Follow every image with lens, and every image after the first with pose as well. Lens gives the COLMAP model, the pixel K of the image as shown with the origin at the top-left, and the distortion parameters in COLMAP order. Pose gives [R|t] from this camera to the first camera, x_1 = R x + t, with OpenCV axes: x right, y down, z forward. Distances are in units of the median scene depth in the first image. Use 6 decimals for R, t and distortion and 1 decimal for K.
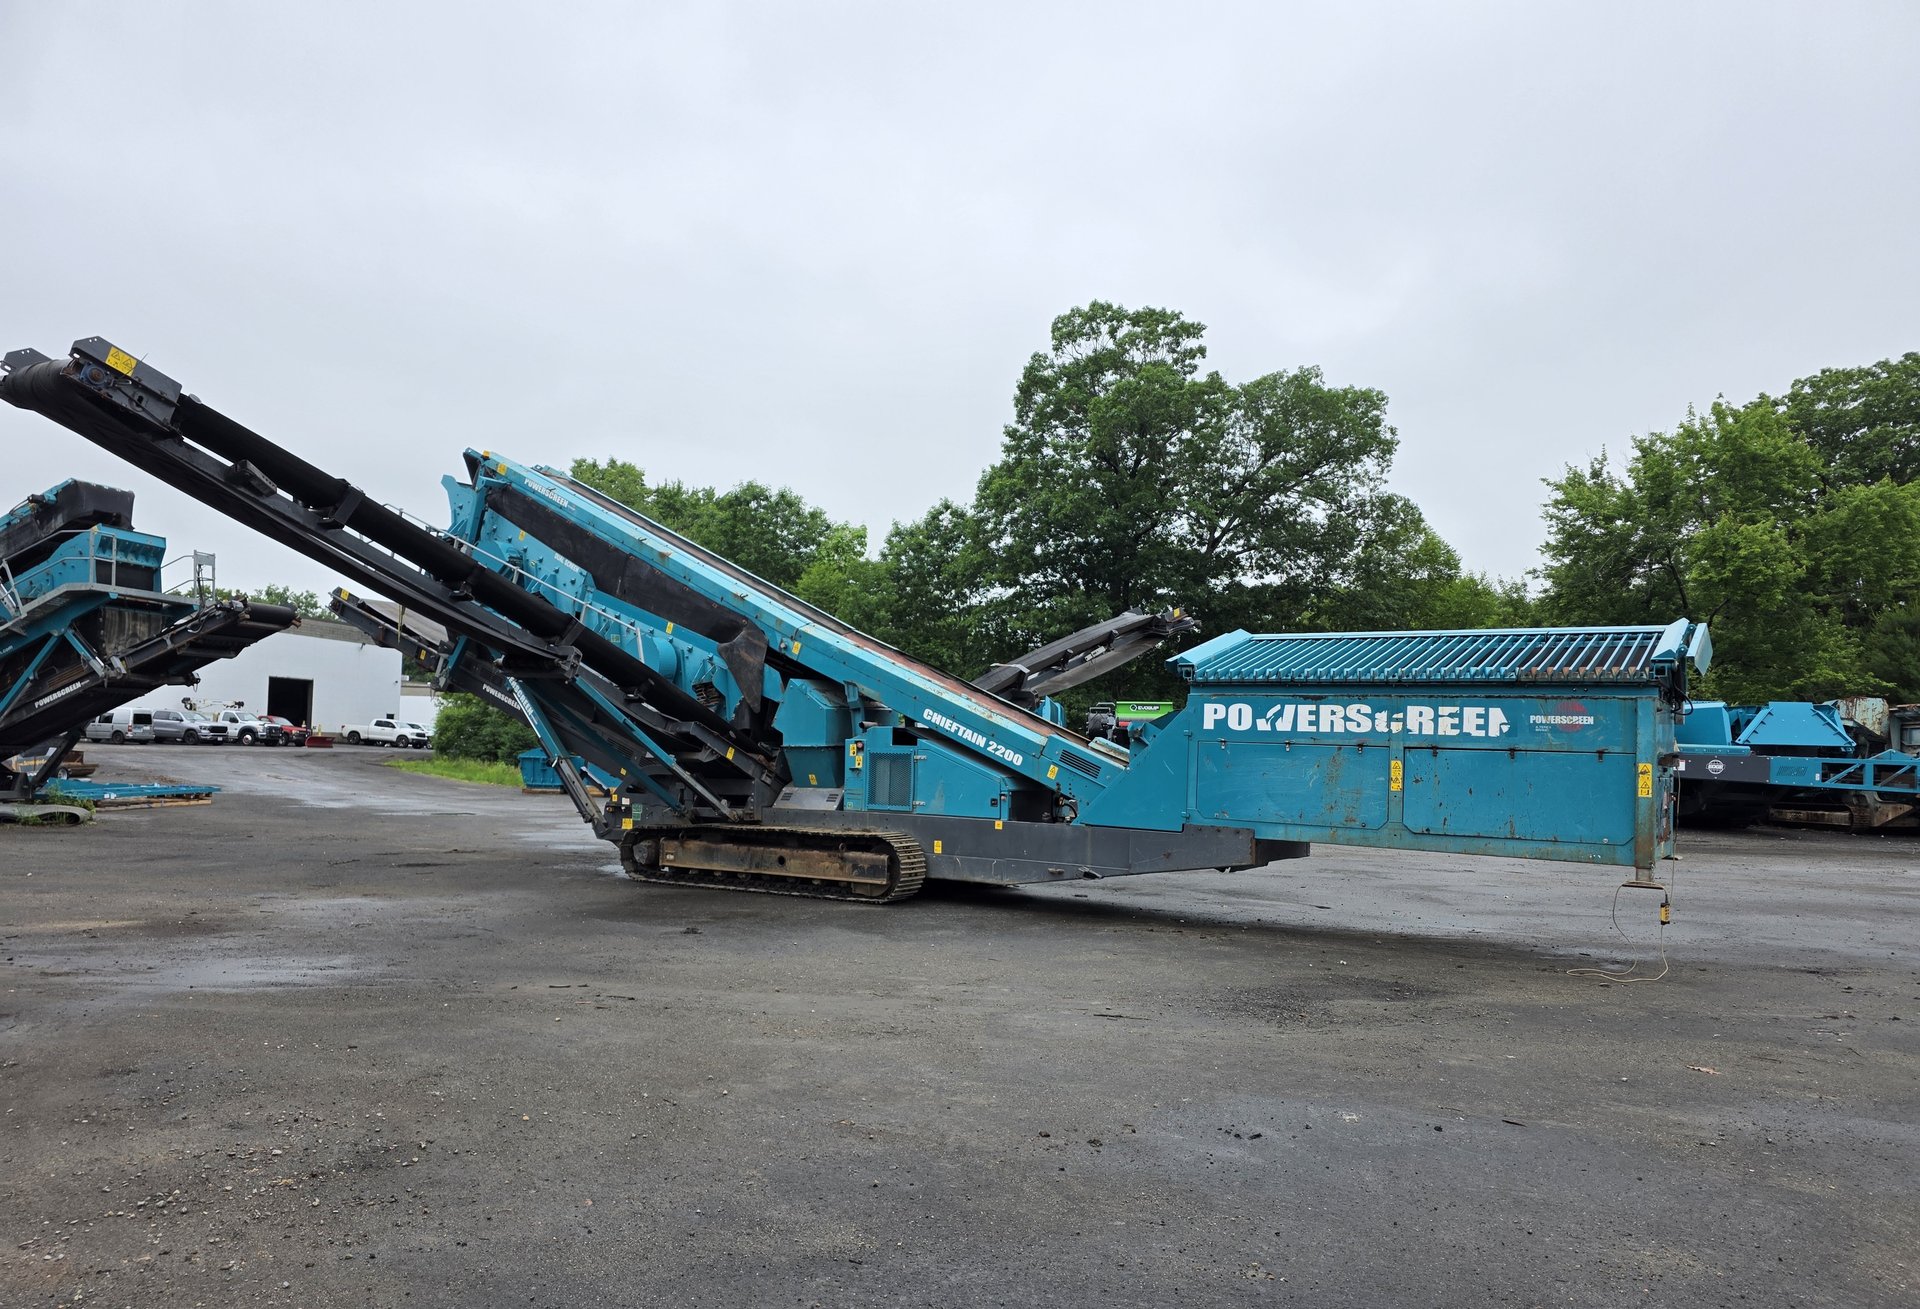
lens RADIAL K [[1295.0, 0, 954.0], [0, 1295.0, 727.9], [0, 0, 1]] dist [0.106803, -0.151348]
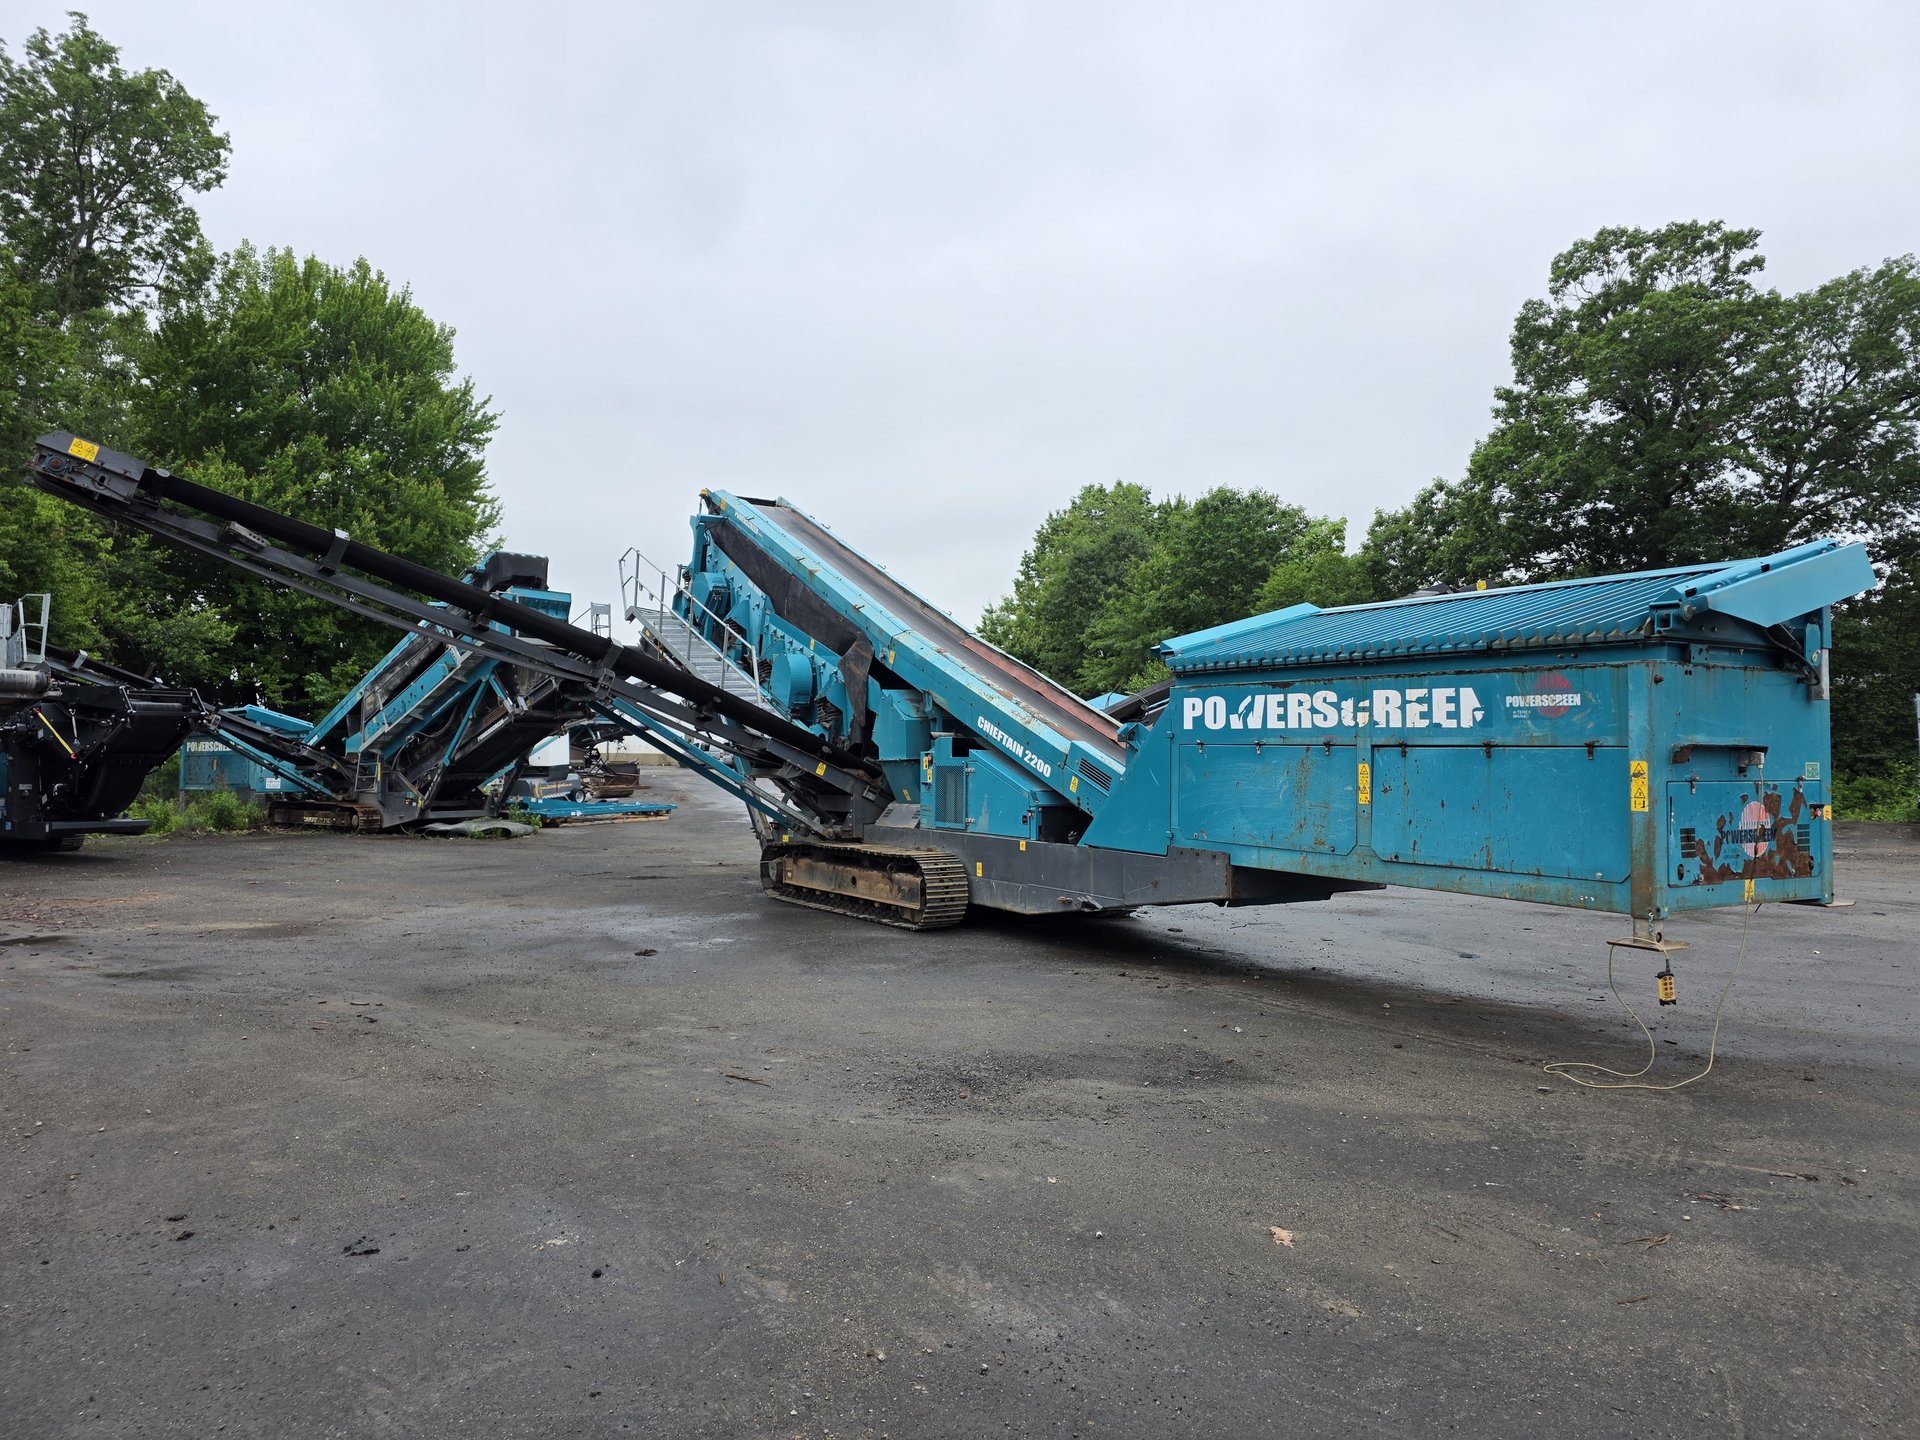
lens RADIAL K [[1297.8, 0, 963.8], [0, 1297.8, 707.9], [0, 0, 1]] dist [0.073420, -0.069904]
pose [[0.897086, -0.039570, -0.440080, 0.369953], [0.028132, 0.999076, -0.032485, 0.008753], [0.440959, 0.016761, 0.897371, 0.179943]]
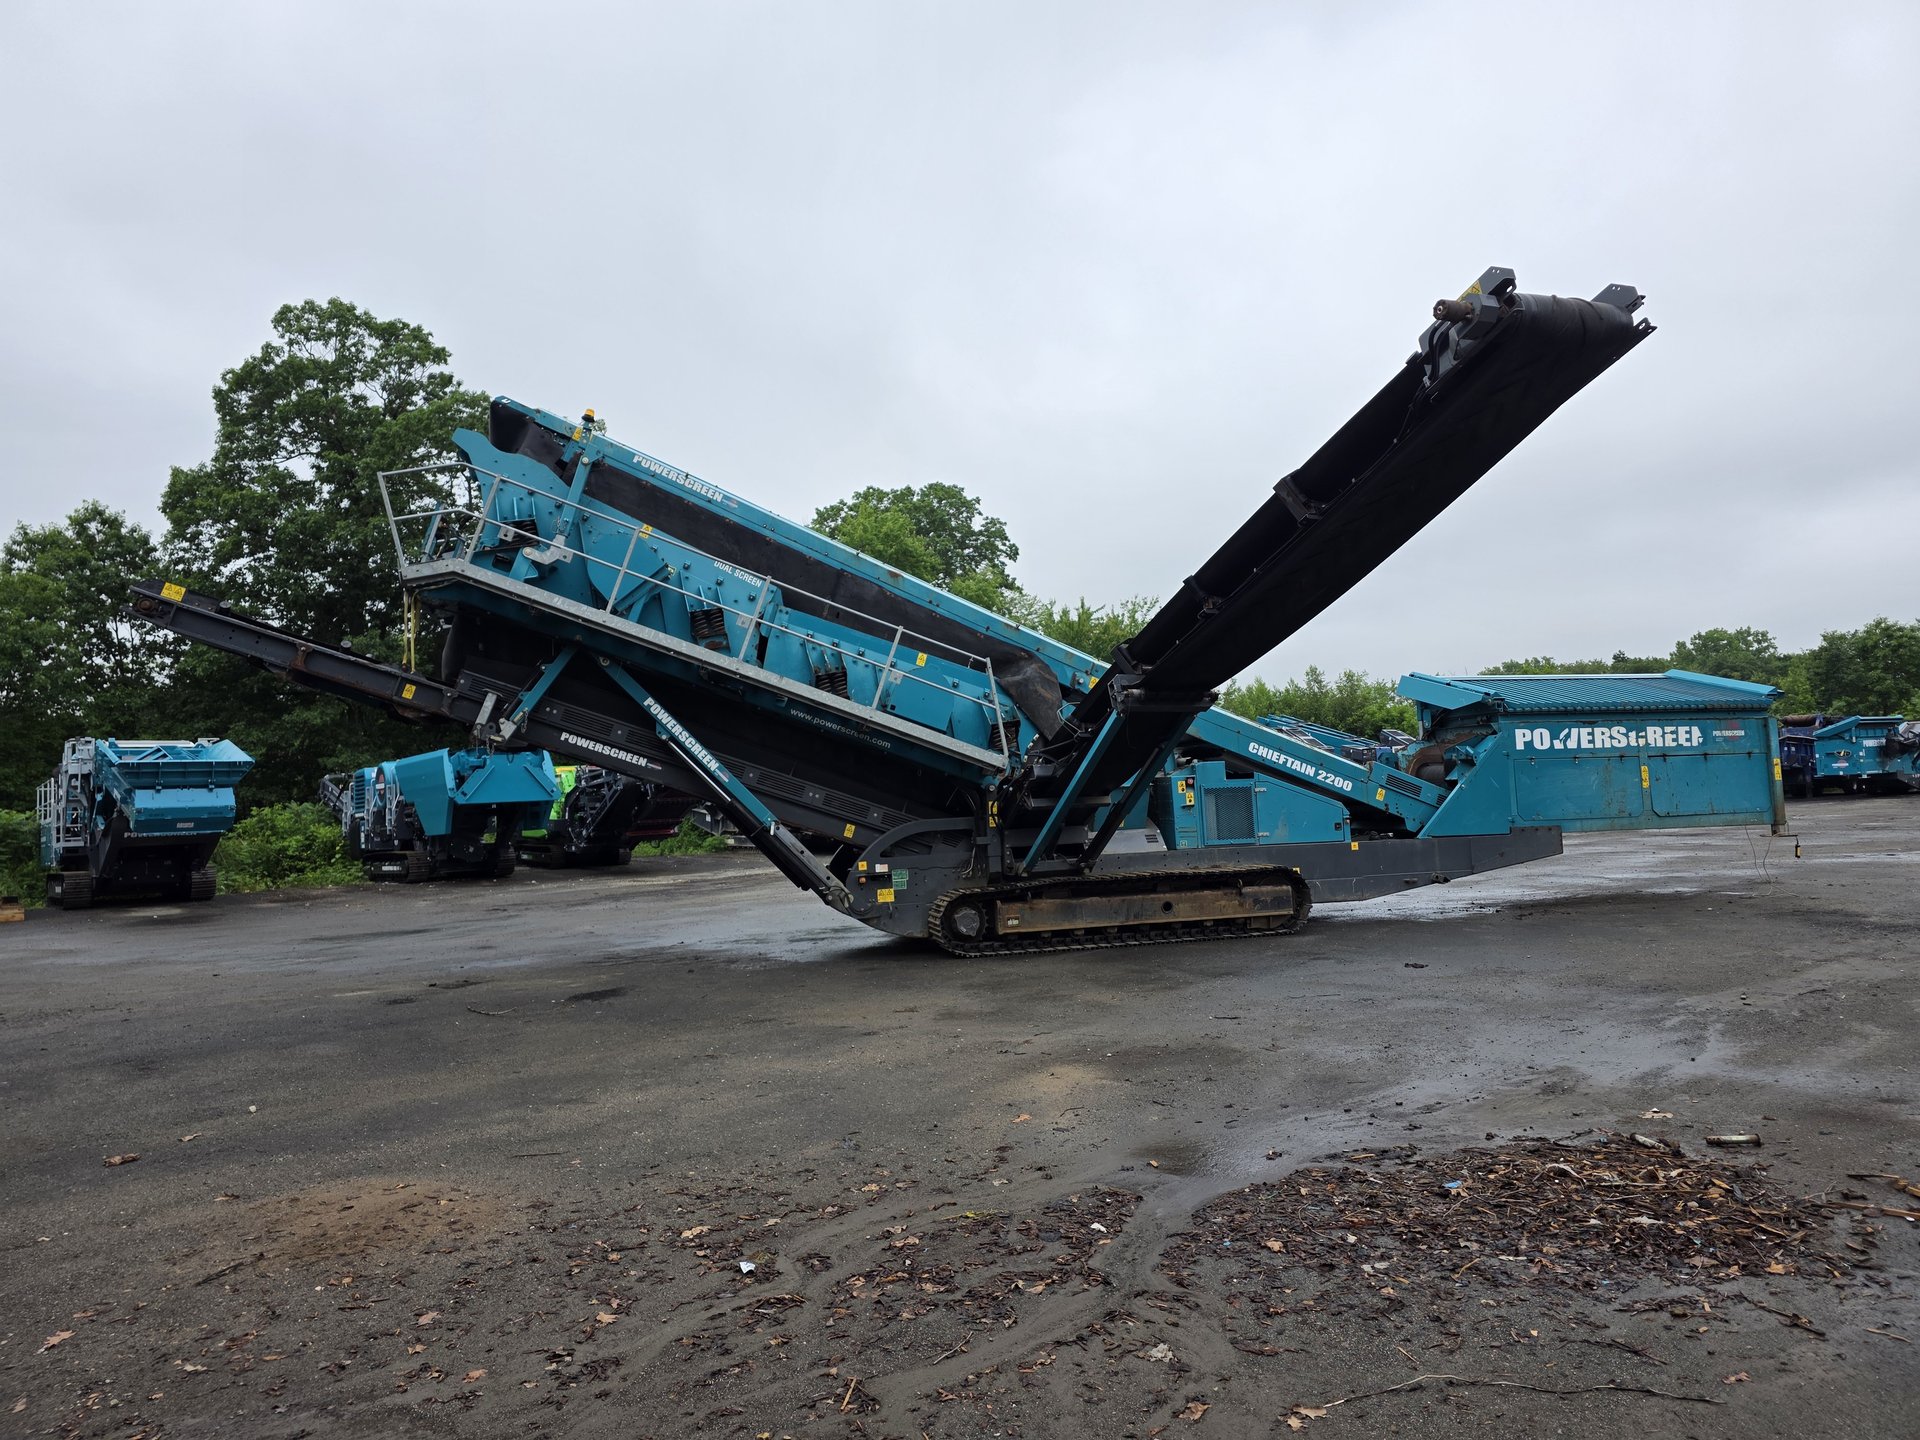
lens RADIAL K [[1302.8, 0, 960.0], [0, 1302.8, 720.0], [0, 0, 1]] dist [0.067989, -0.086419]
pose [[0.675469, -0.007805, 0.737347, -0.950195], [0.046167, 0.998430, -0.031724, -0.010503], [-0.735942, 0.055470, 0.674769, 0.467578]]
